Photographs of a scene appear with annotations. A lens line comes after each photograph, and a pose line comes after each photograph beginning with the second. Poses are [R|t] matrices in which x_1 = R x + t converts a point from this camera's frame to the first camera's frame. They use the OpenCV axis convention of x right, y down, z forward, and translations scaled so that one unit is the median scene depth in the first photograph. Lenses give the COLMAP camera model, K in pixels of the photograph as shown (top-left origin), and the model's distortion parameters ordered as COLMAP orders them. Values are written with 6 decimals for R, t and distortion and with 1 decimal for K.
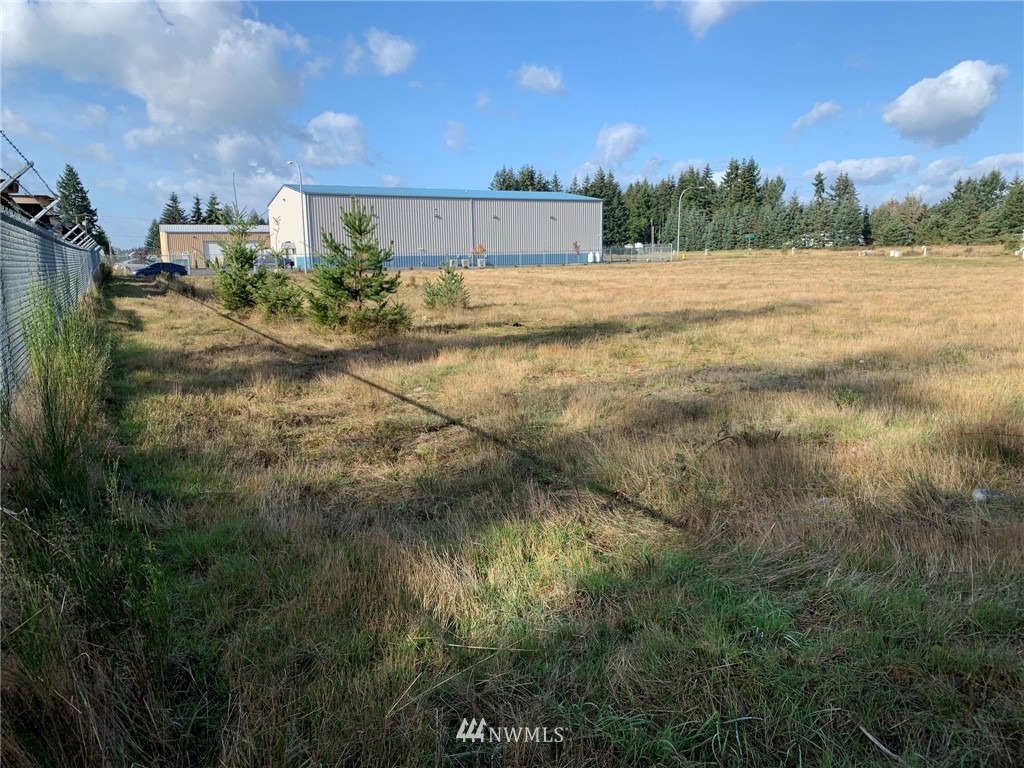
lens RADIAL K [[766.3, 0, 514.7], [0, 766.3, 391.9], [0, 0, 1]] dist [0.010593, -0.031281]
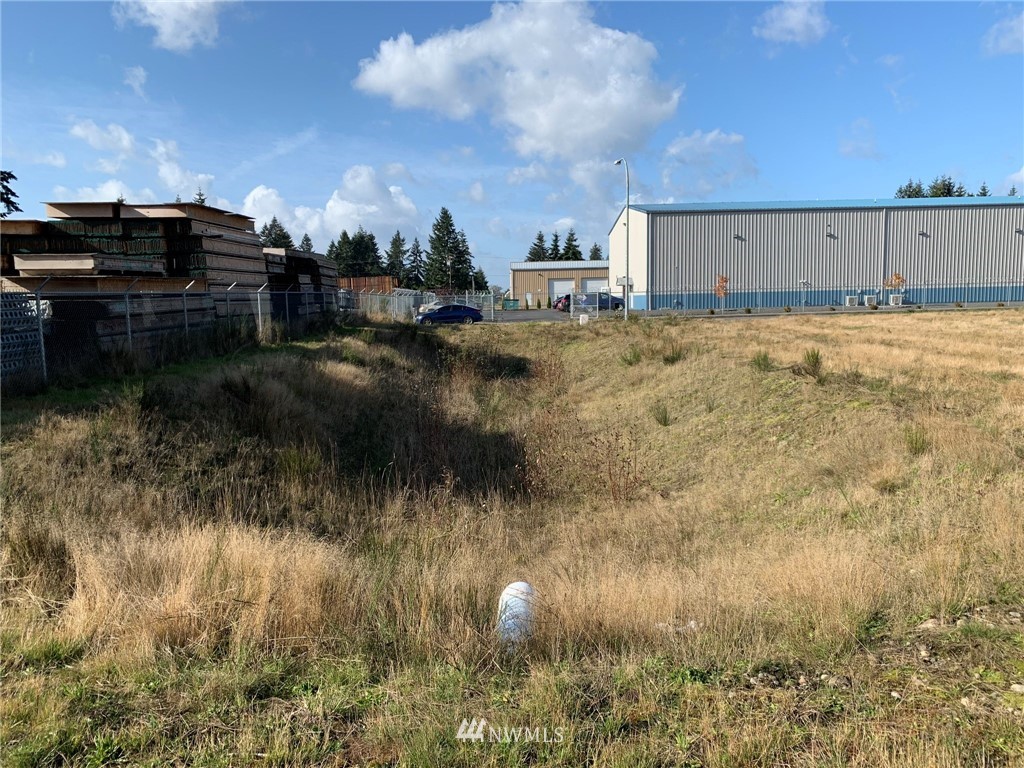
lens RADIAL K [[766.3, 0, 514.7], [0, 766.3, 391.9], [0, 0, 1]] dist [0.010593, -0.031281]
pose [[0.894775, 0.048703, -0.443854, -0.019364], [-0.069056, 0.997168, -0.029795, -0.021719], [0.441146, 0.057311, 0.895604, 0.119744]]
